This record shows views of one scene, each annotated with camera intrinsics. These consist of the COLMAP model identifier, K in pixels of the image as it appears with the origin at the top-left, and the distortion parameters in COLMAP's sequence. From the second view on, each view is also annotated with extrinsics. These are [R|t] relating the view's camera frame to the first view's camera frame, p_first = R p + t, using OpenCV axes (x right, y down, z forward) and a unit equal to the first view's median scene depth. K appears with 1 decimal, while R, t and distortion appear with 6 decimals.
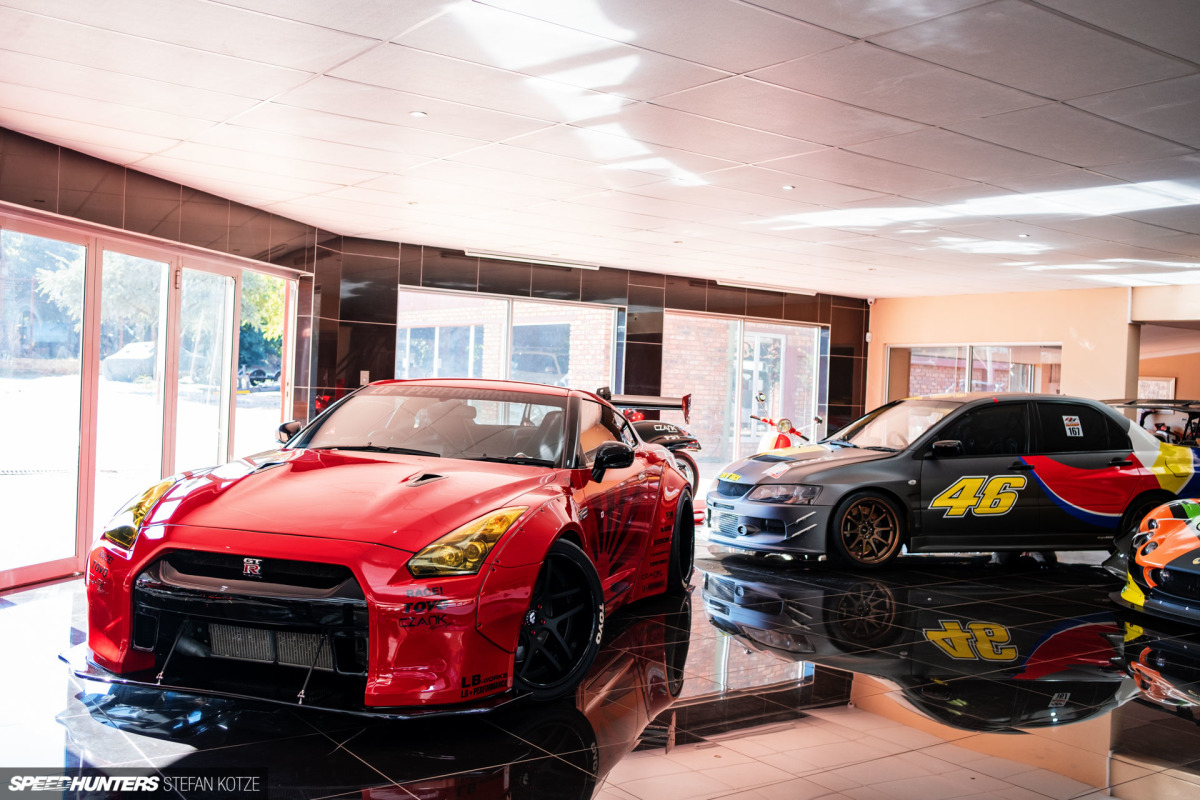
lens RADIAL K [[1150.8, 0, 600.0], [0, 1150.8, 400.0], [0, 0, 1]] dist [-0.079487, 0.179395]
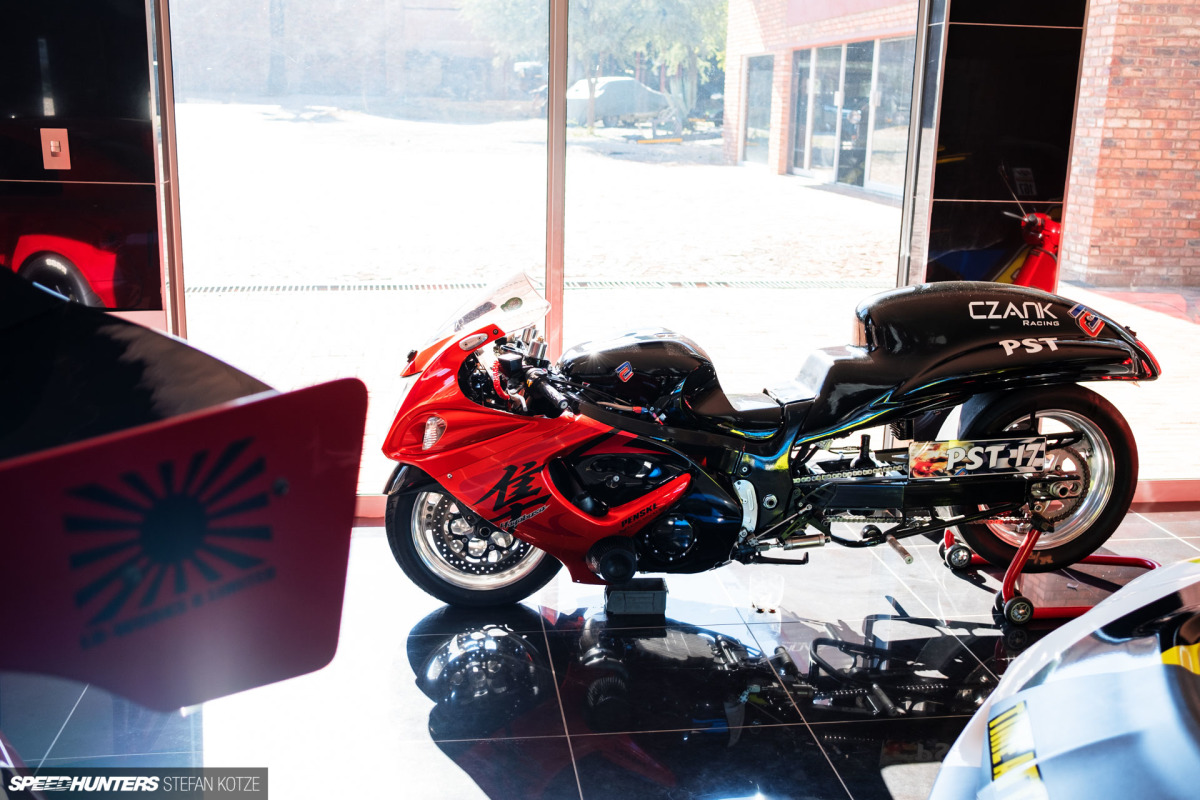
lens RADIAL K [[1189.9, 0, 600.0], [0, 1189.9, 400.0], [0, 0, 1]] dist [-0.010722, -0.001648]
pose [[0.880190, 0.100315, -0.463899, 0.063834], [0.000693, 0.977136, 0.212614, -0.010714], [0.474621, -0.187462, 0.859996, 0.406130]]
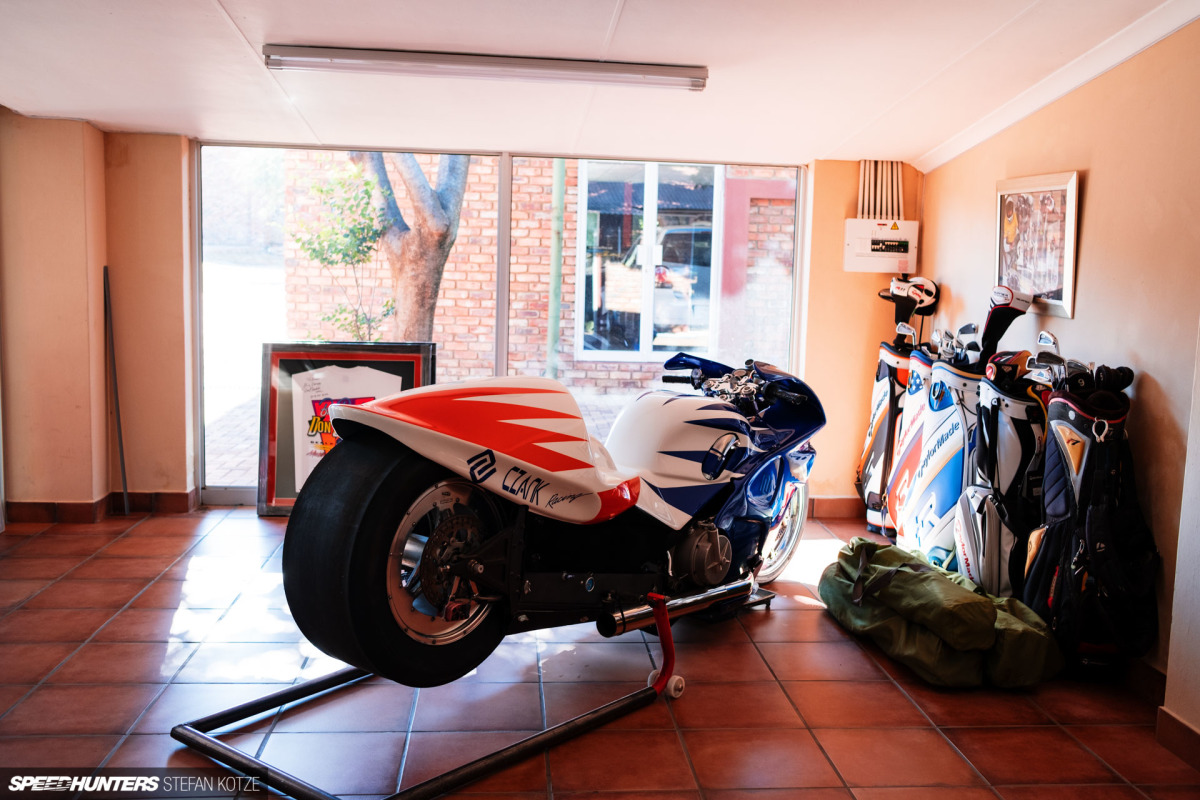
lens RADIAL K [[1150.8, 0, 600.0], [0, 1150.8, 400.0], [0, 0, 1]] dist [-0.079487, 0.179395]
pose [[0.851844, 0.048635, -0.521533, 0.443647], [-0.001810, 0.995947, 0.089920, 0.006915], [0.523793, -0.075653, 0.848480, 0.585256]]
